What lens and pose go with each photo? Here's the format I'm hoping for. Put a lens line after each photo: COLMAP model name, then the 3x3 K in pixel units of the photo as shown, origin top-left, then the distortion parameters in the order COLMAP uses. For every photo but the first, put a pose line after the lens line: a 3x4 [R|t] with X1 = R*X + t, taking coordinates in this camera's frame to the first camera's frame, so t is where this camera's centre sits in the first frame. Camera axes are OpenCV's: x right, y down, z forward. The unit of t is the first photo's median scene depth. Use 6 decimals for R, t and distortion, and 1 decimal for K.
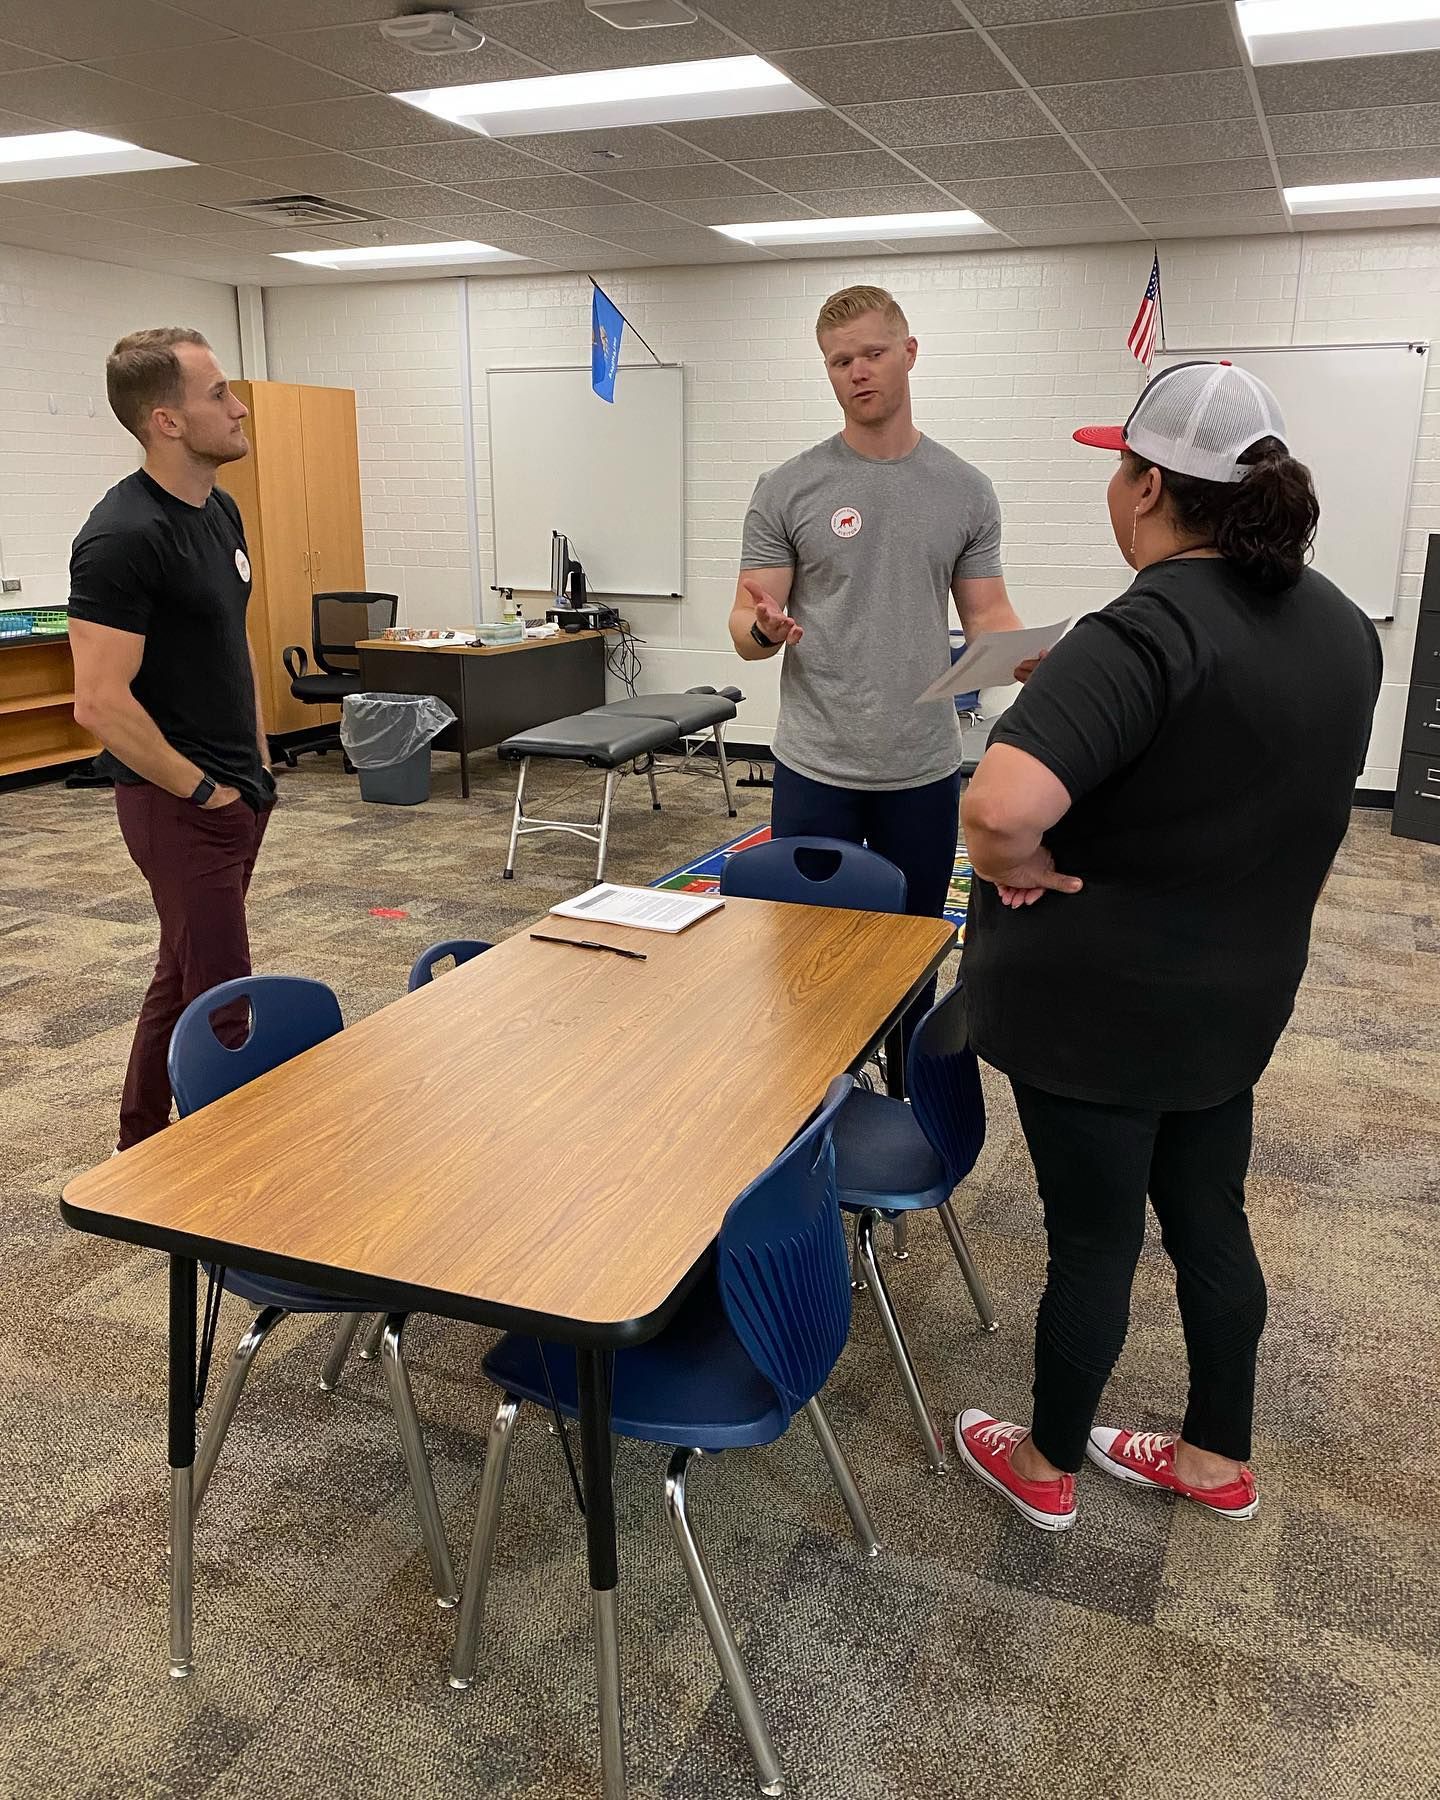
lens RADIAL K [[1525.2, 0, 720.0], [0, 1525.2, 900.0], [0, 0, 1]] dist [0.038730, -0.000676]
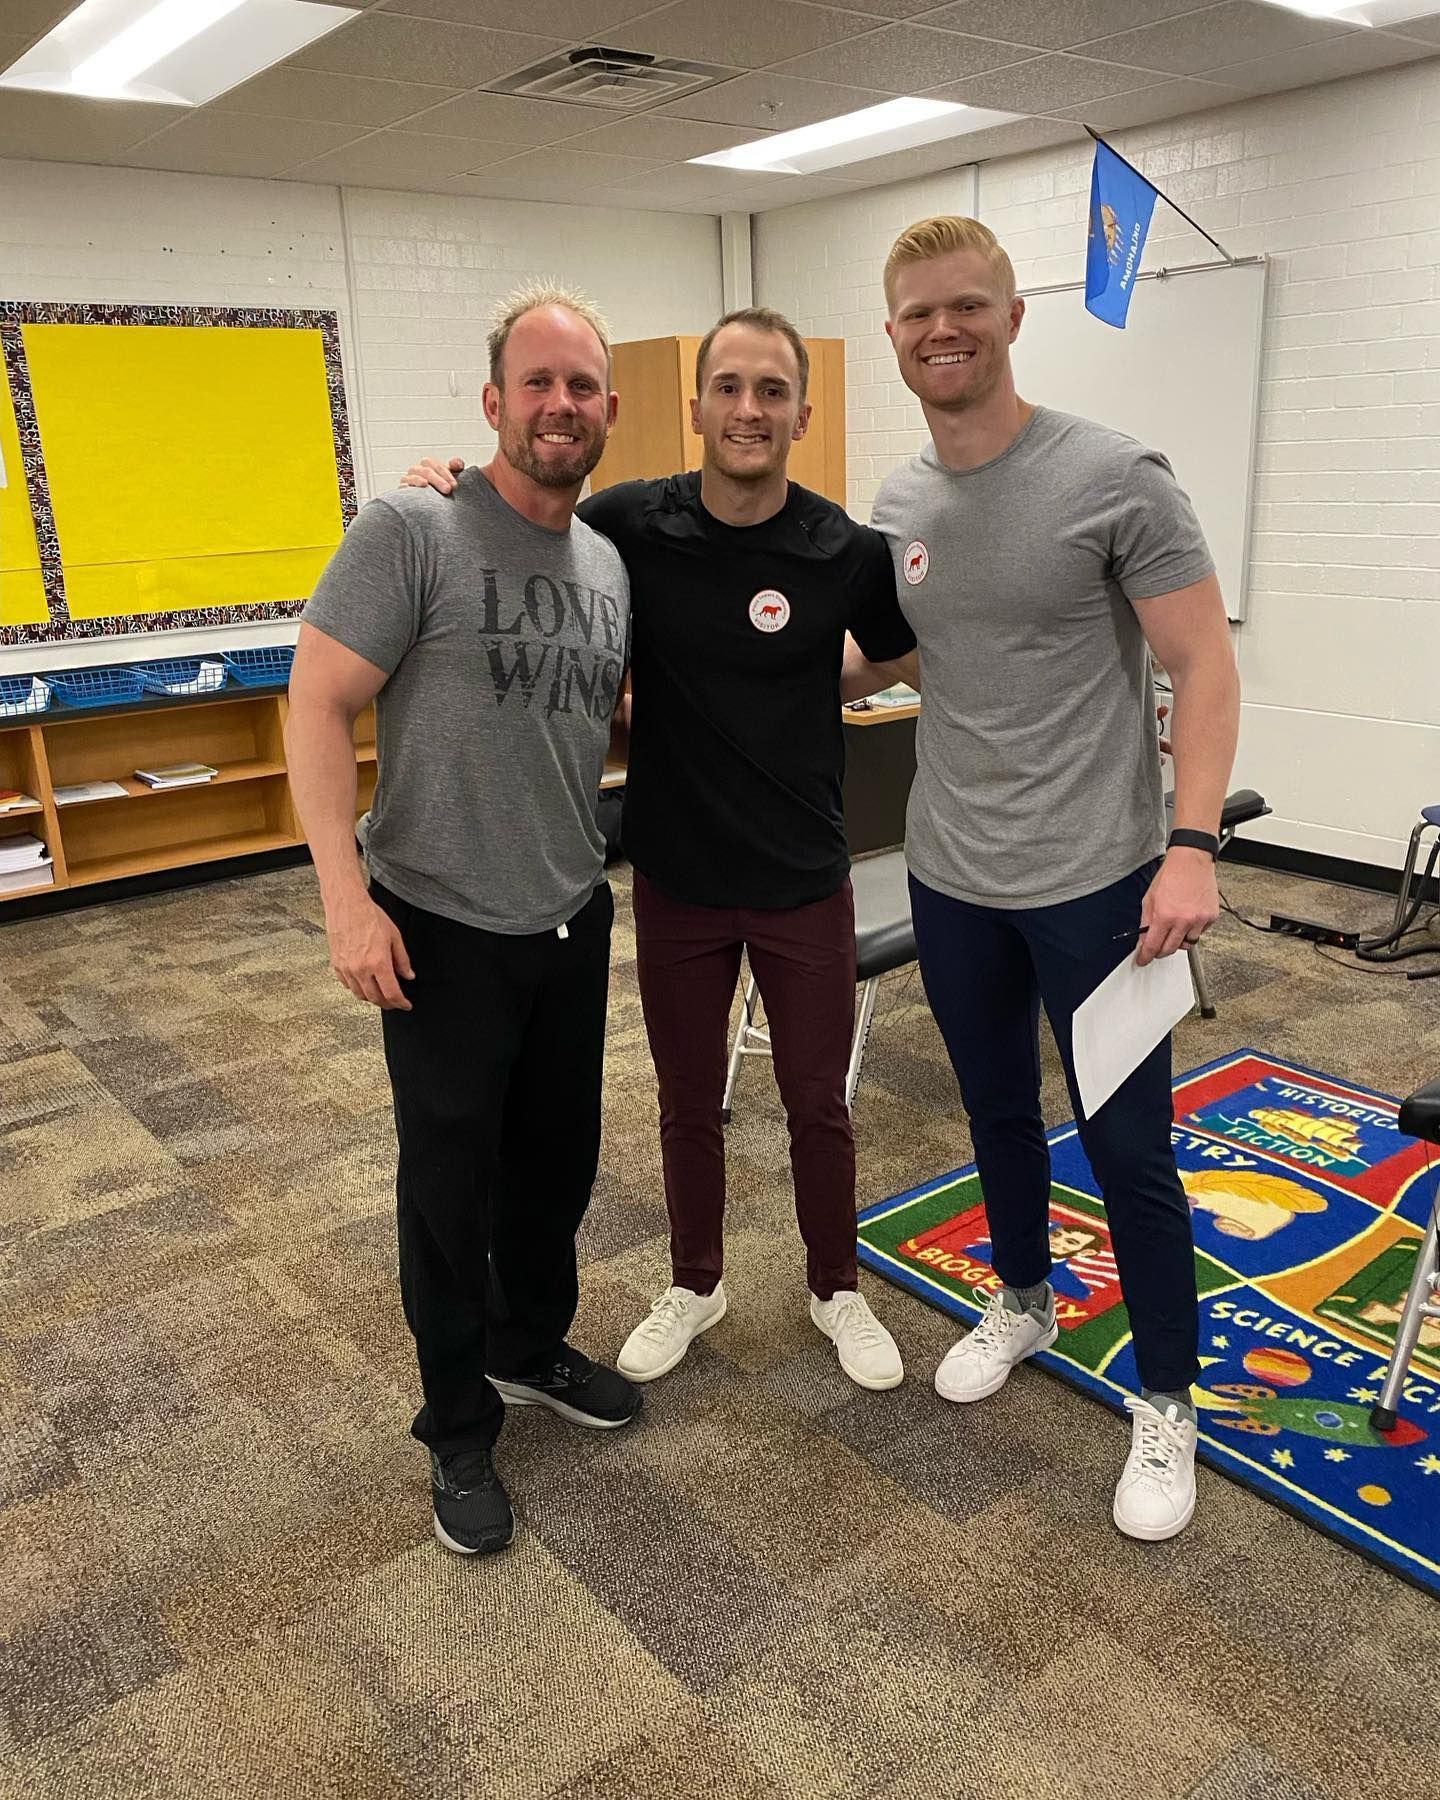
lens RADIAL K [[1525.2, 0, 720.0], [0, 1525.2, 900.0], [0, 0, 1]] dist [0.038730, -0.000676]
pose [[0.876095, 0.102662, -0.471082, 0.112427], [-0.087720, 0.994700, 0.053635, -0.107919], [0.474092, -0.005666, 0.880457, 0.358375]]
